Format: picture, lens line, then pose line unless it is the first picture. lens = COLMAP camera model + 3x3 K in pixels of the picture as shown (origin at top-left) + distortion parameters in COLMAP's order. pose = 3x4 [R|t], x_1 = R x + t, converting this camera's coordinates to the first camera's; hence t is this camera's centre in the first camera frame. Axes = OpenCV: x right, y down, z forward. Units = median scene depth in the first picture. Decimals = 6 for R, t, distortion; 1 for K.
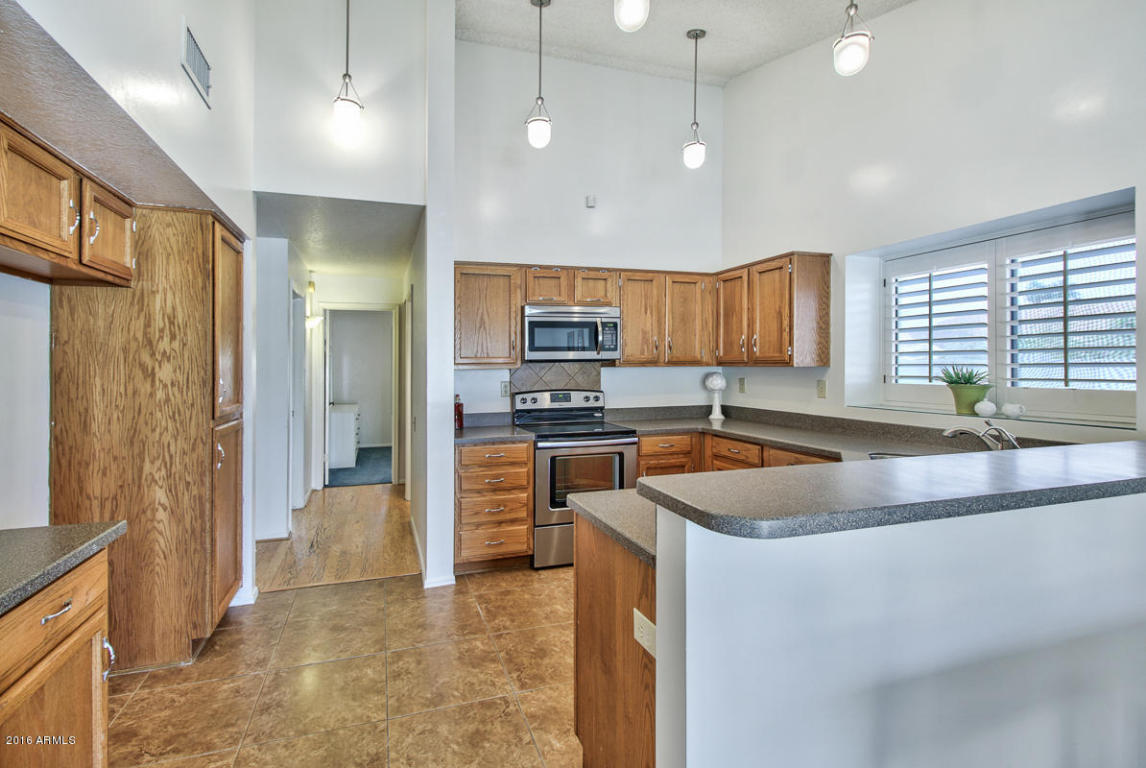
lens RADIAL K [[538.2, 0, 566.9], [0, 538.2, 369.6], [0, 0, 1]] dist [0.002580, -0.000257]
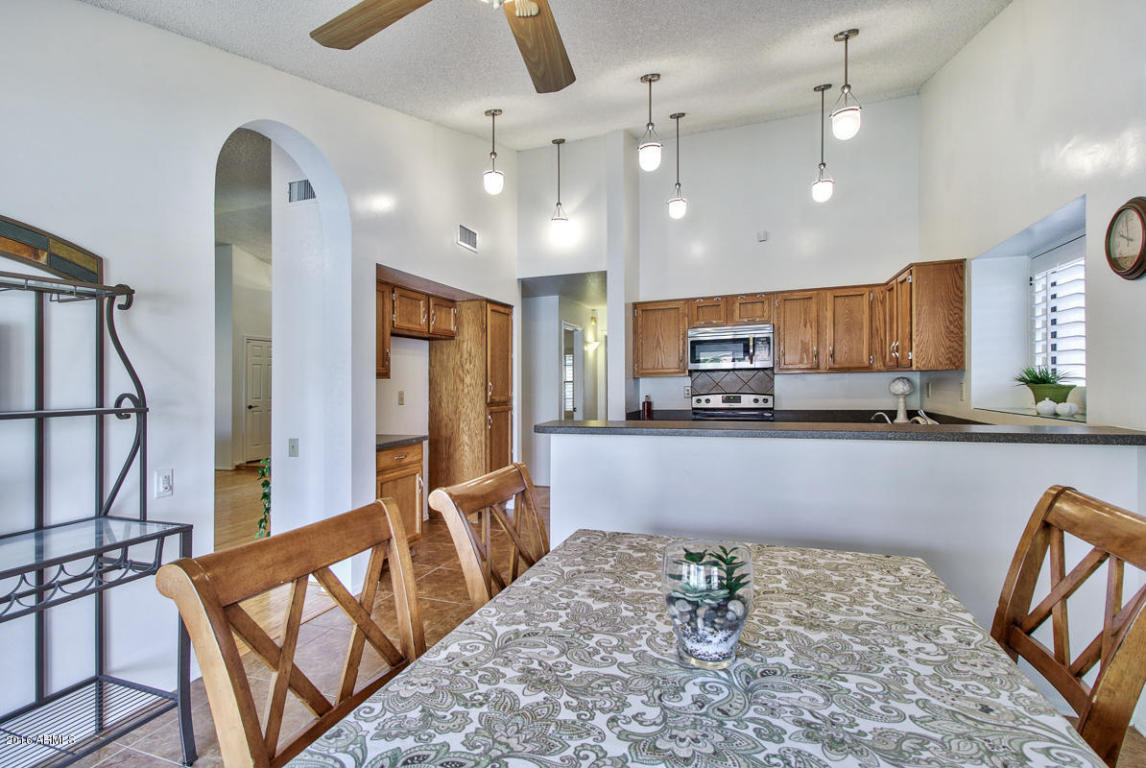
lens RADIAL K [[538.2, 0, 566.9], [0, 538.2, 369.6], [0, 0, 1]] dist [0.002580, -0.000257]
pose [[0.797791, -0.022007, -0.602532, 0.508153], [0.007397, 0.999616, -0.026716, 0.016042], [0.602888, 0.016857, 0.797647, -0.264581]]
